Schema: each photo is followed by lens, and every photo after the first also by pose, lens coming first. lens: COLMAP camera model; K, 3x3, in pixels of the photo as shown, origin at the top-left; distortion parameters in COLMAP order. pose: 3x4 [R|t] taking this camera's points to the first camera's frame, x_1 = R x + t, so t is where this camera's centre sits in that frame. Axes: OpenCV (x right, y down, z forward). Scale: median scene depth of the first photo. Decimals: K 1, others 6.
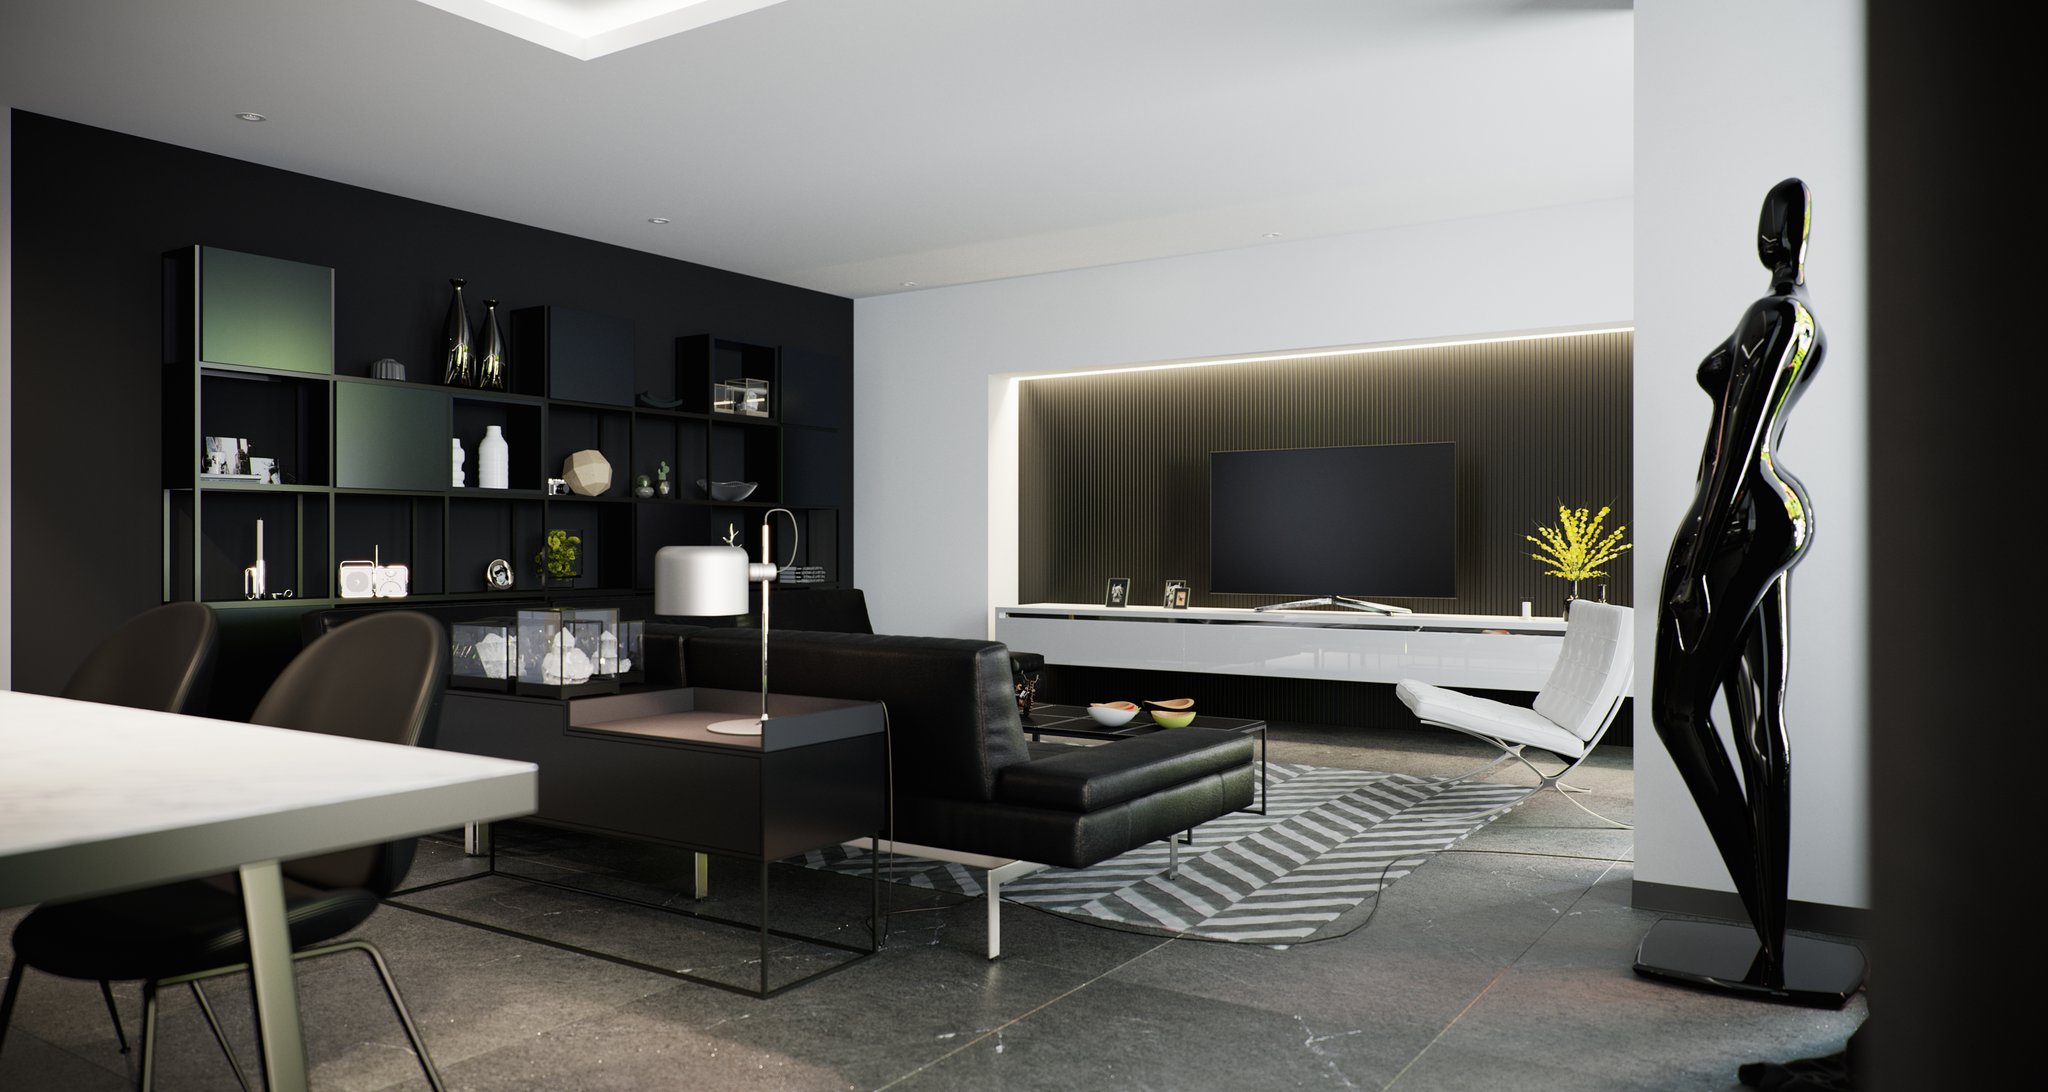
lens RADIAL K [[1389.5, 0, 1024.0], [0, 1389.5, 546.0], [0, 0, 1]] dist [-0.002102, -0.005418]
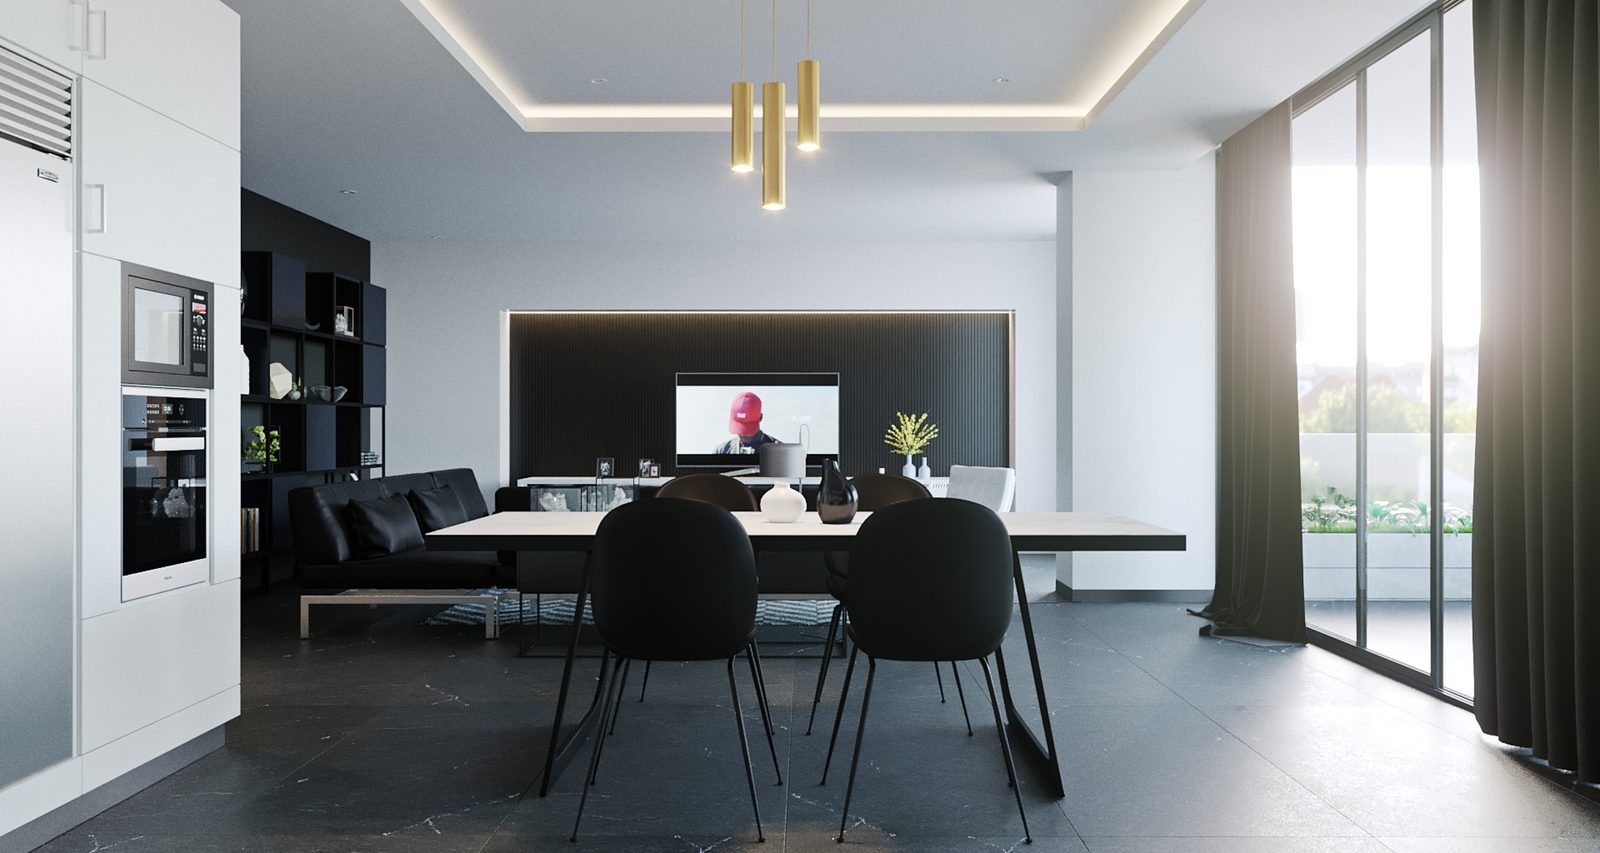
lens RADIAL K [[1257.8, 0, 800.0], [0, 1257.8, 426.5], [0, 0, 1]] dist [-0.000418, -0.001439]
pose [[0.833757, -0.000274, 0.552132, -0.587081], [0.000798, 0.999999, -0.000709, -0.010272], [-0.552132, 0.001032, 0.833756, -0.243282]]
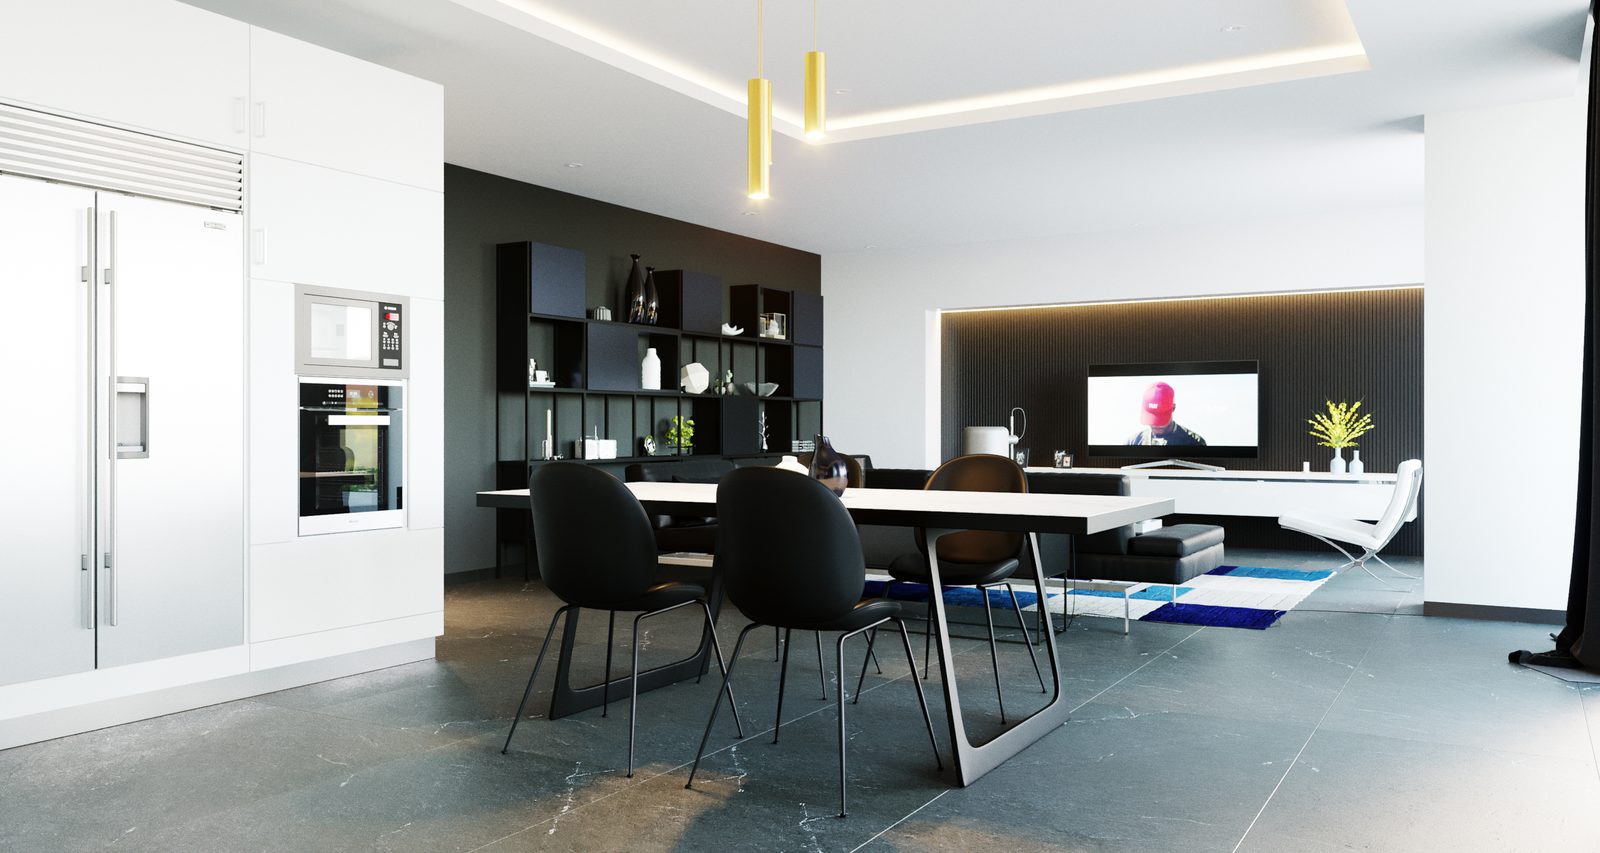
lens RADIAL K [[1213.3, 0, 800.0], [0, 1213.3, 426.5], [0, 0, 1]] dist [0.000313, -0.000862]
pose [[0.998564, -0.000081, 0.053565, -0.288837], [0.000133, 1.000000, -0.000964, 0.001218], [-0.053565, 0.000970, 0.998564, -0.348149]]
